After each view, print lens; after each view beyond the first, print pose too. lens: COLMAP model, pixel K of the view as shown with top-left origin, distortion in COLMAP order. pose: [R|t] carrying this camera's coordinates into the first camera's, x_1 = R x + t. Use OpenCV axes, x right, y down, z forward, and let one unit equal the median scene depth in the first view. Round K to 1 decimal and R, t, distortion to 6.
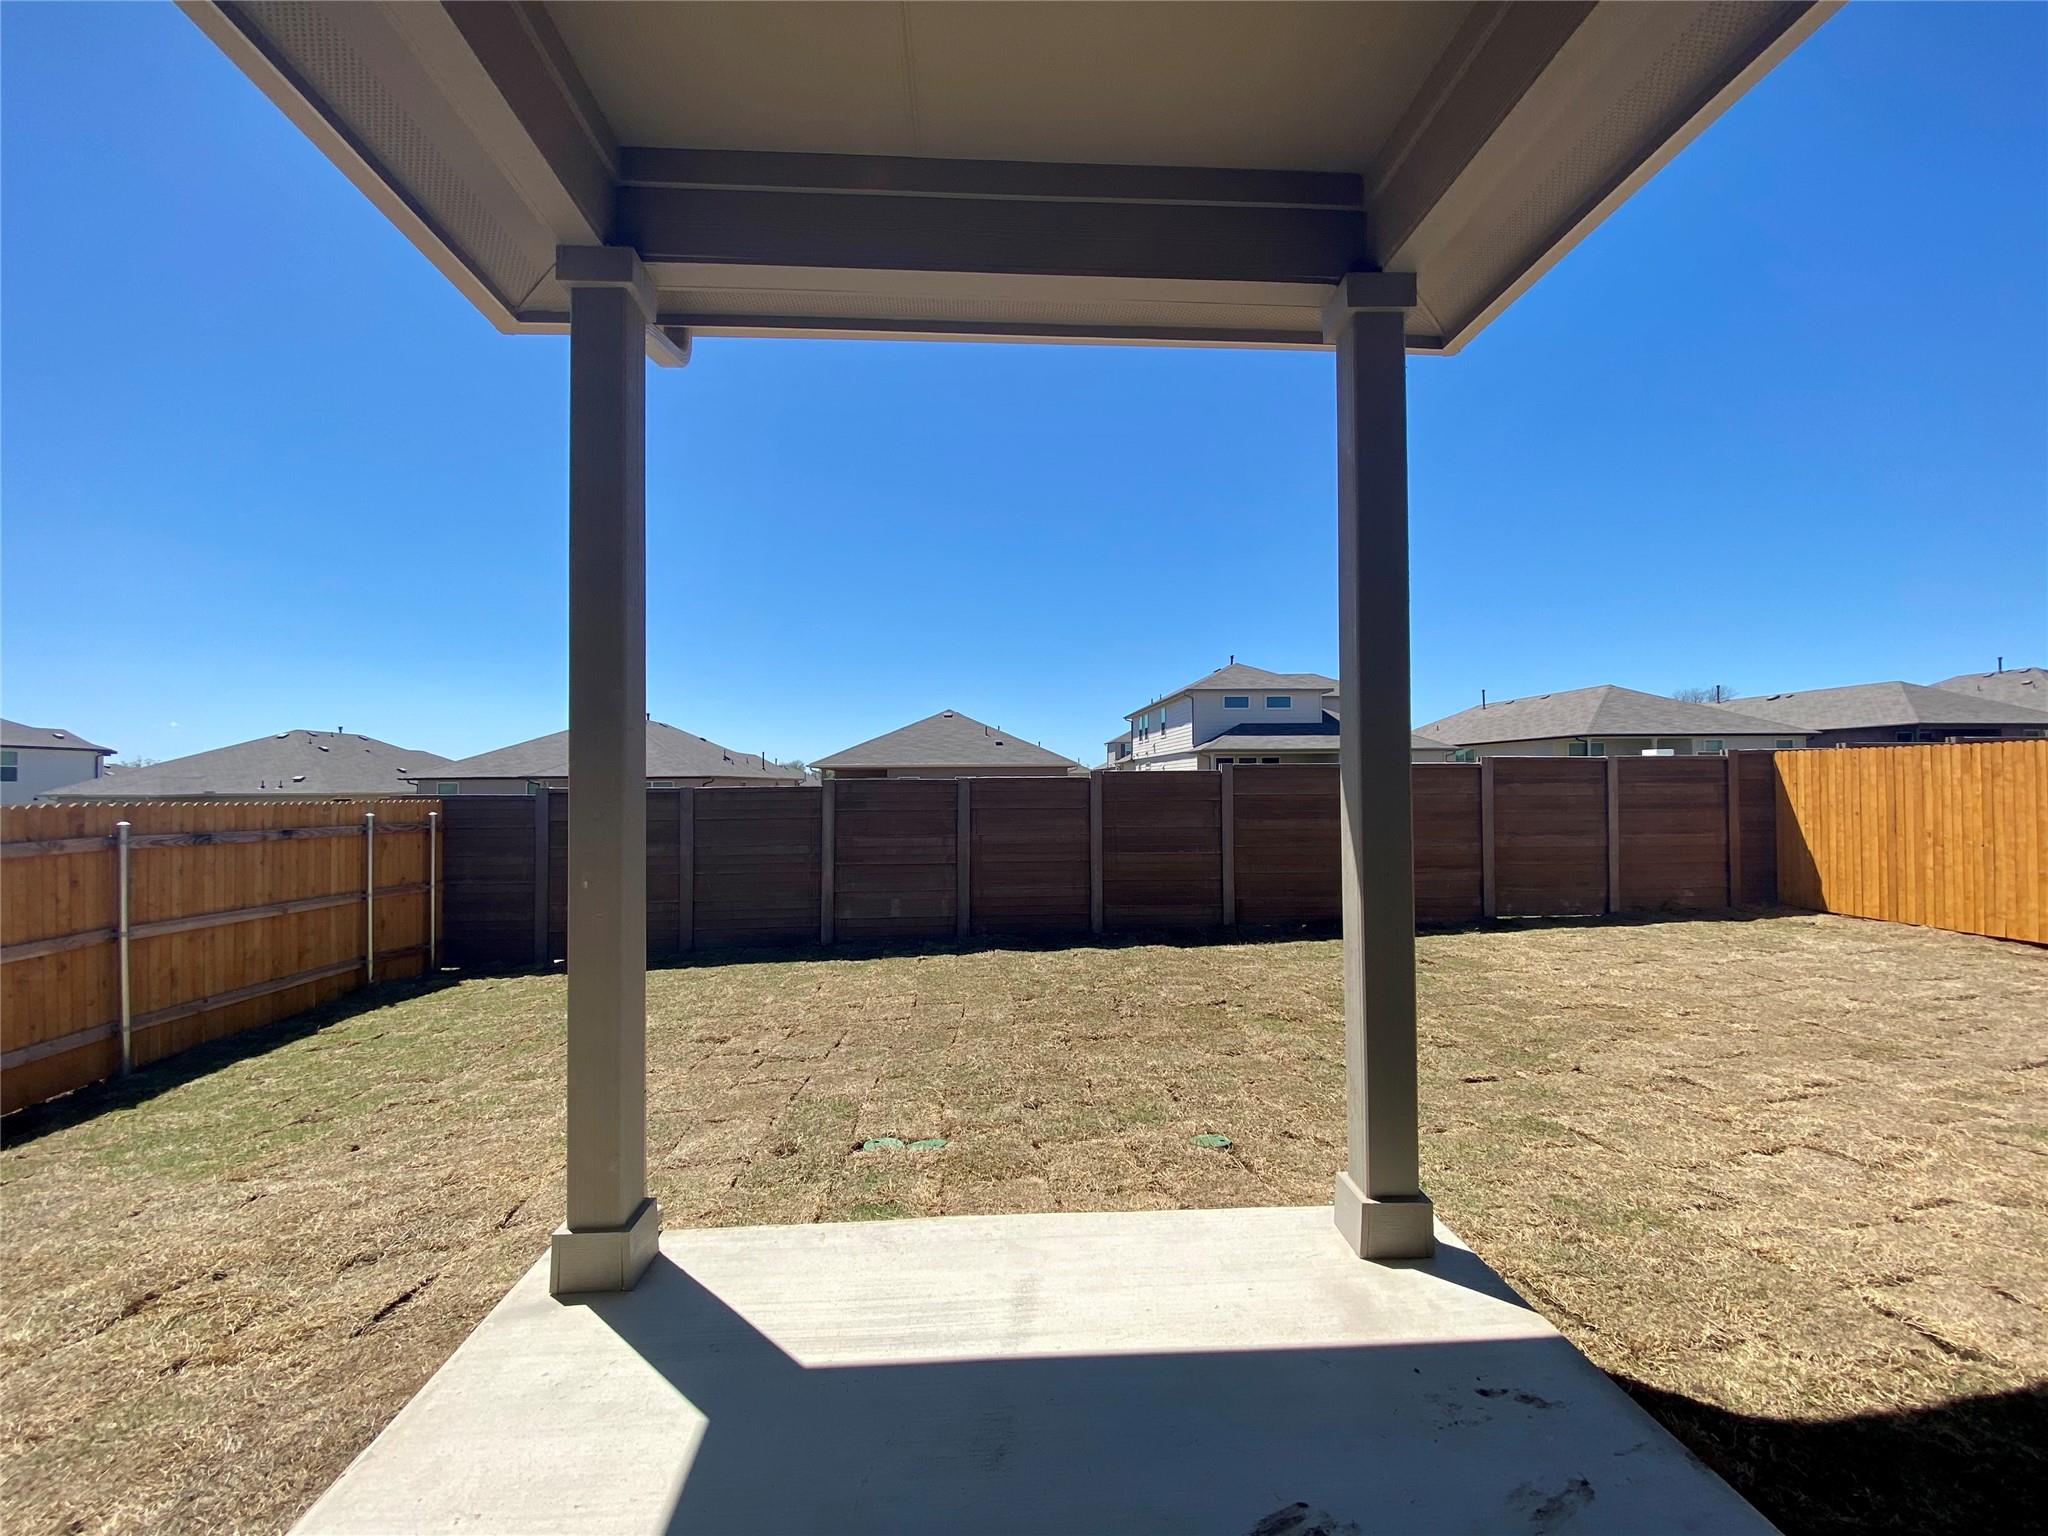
lens RADIAL K [[820.2, 0, 1024.3], [0, 820.2, 772.8], [0, 0, 1]] dist [0.048732, -0.037284]
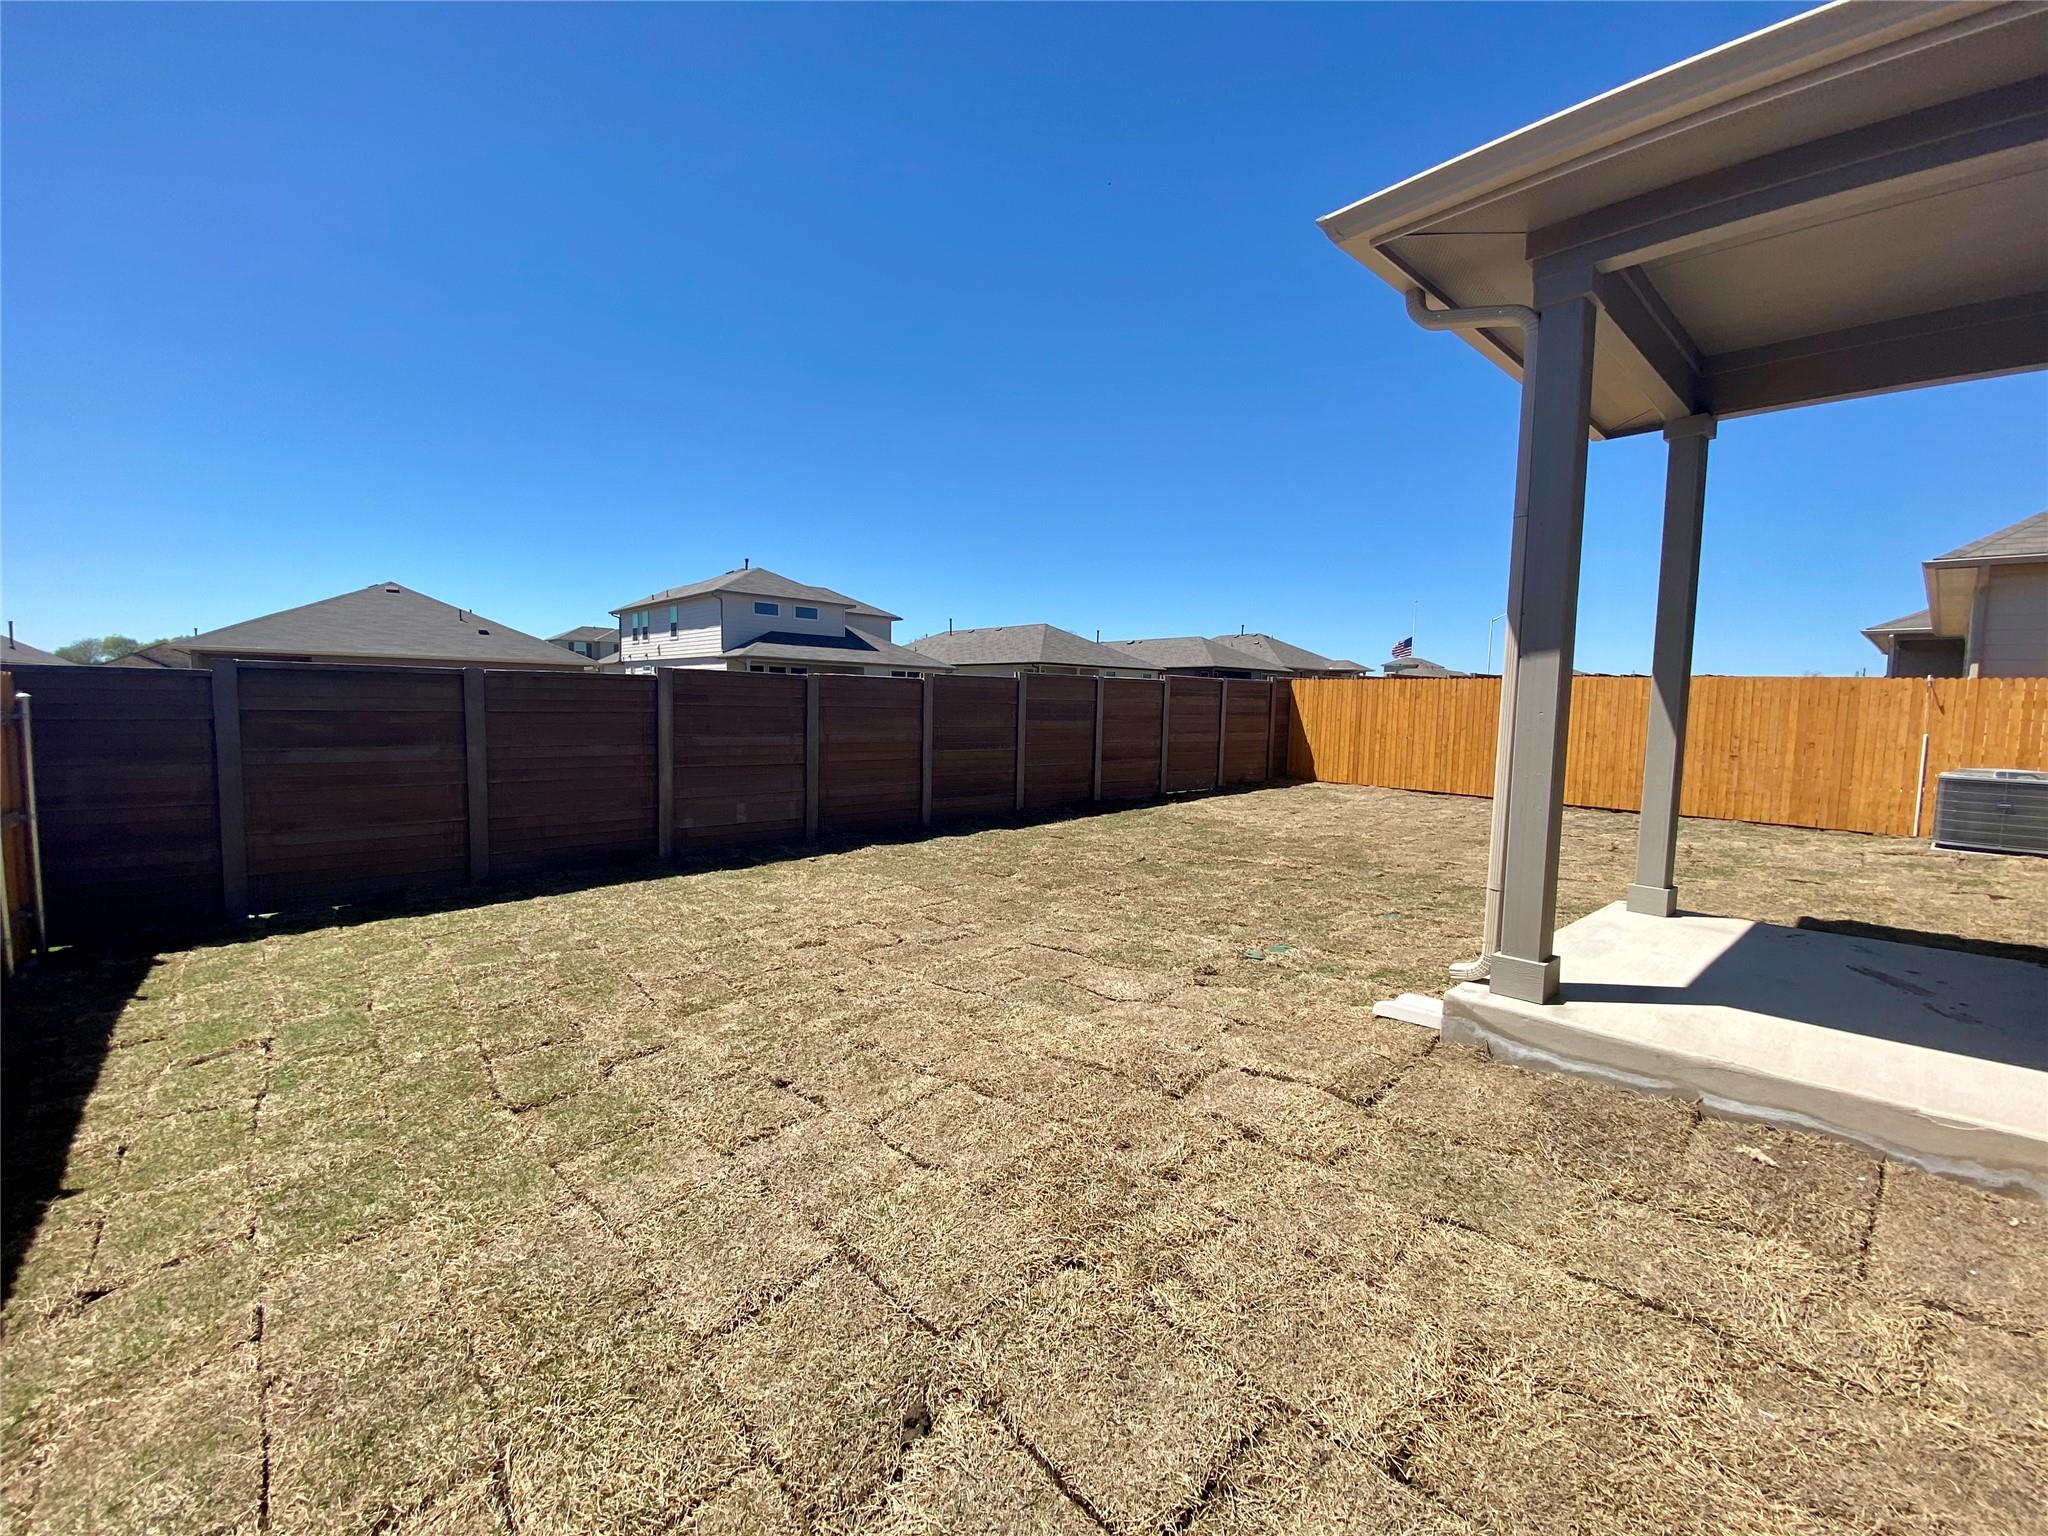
lens RADIAL K [[820.2, 0, 1024.3], [0, 820.2, 772.8], [0, 0, 1]] dist [0.048732, -0.037284]
pose [[0.786727, -0.029208, 0.616609, -0.463052], [-0.036605, 0.994915, 0.093831, 0.021698], [-0.616214, -0.096390, 0.781658, 0.090373]]
